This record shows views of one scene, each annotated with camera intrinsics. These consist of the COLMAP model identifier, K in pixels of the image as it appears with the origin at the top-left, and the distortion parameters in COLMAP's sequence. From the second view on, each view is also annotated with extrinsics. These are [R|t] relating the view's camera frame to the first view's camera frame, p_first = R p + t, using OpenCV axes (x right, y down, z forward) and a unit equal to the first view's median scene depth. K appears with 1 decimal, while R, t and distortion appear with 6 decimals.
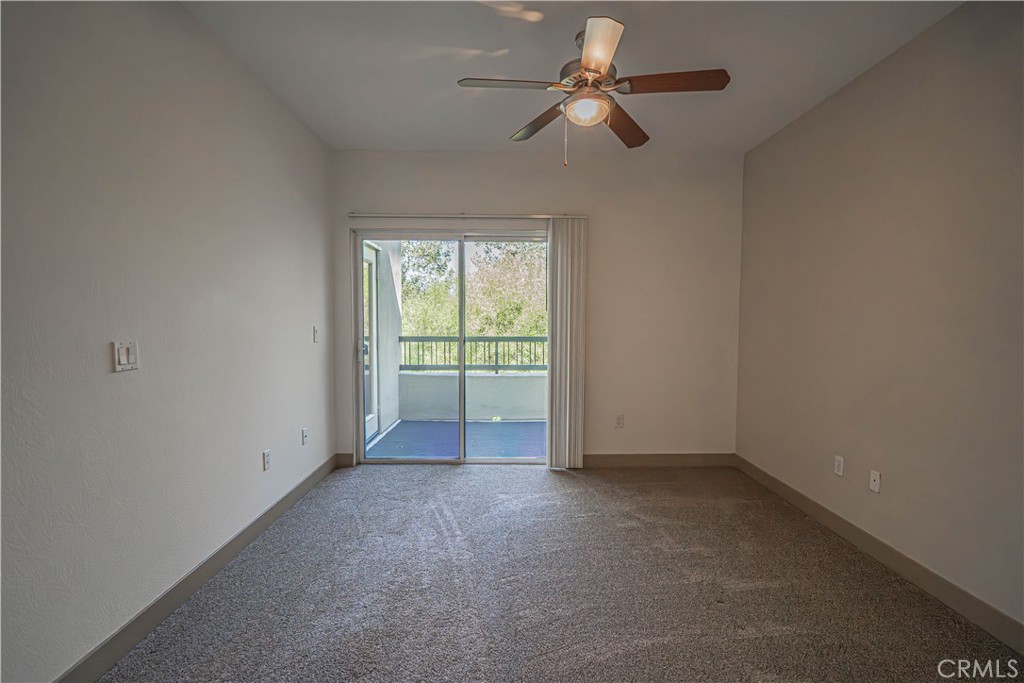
lens RADIAL K [[474.8, 0, 512.0], [0, 474.8, 341.5], [0, 0, 1]] dist [0.001120, 0.000547]
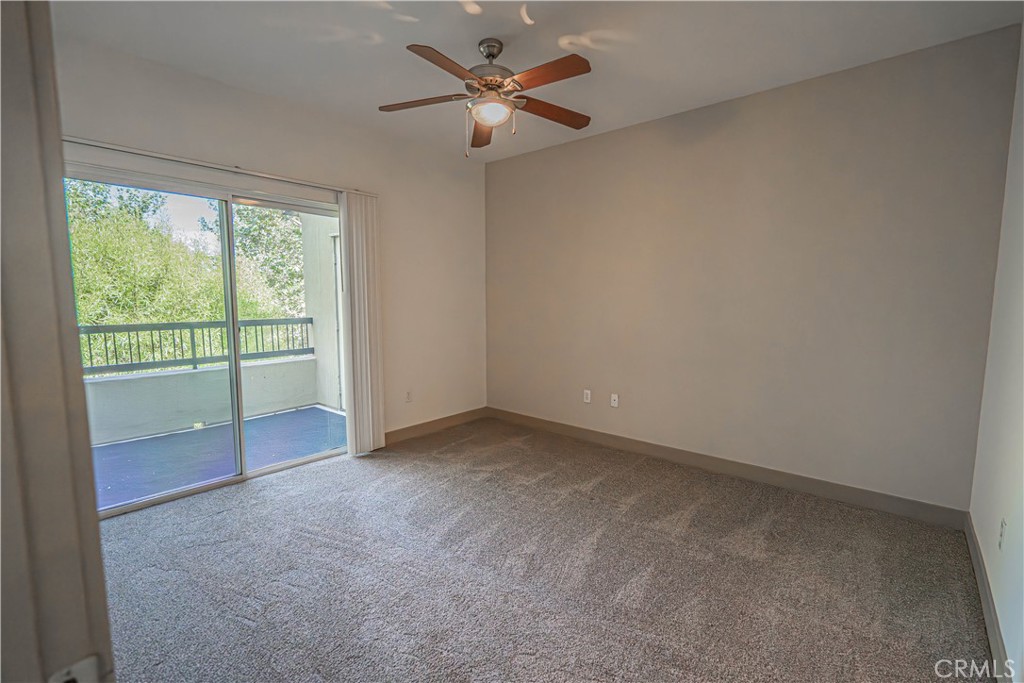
lens RADIAL K [[462.7, 0, 514.8], [0, 462.7, 342.2], [0, 0, 1]] dist [-0.004344, 0.000773]
pose [[0.665667, -0.078055, 0.742156, -0.382971], [0.039950, 0.996816, 0.069006, -0.014298], [-0.745179, -0.016285, 0.666666, 0.139051]]
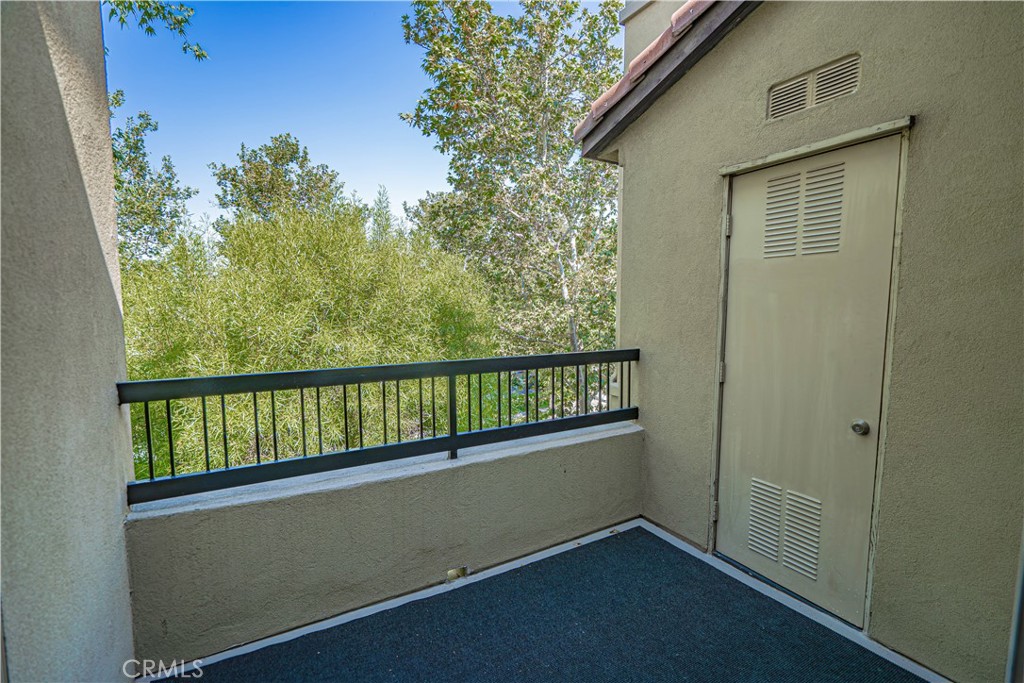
lens RADIAL K [[462.7, 0, 514.8], [0, 462.7, 342.2], [0, 0, 1]] dist [-0.004344, 0.000773]
pose [[0.872107, -0.043655, 0.487364, -0.259189], [0.026805, 0.998779, 0.041499, -0.062760], [-0.488580, -0.023128, 0.872212, 1.019554]]
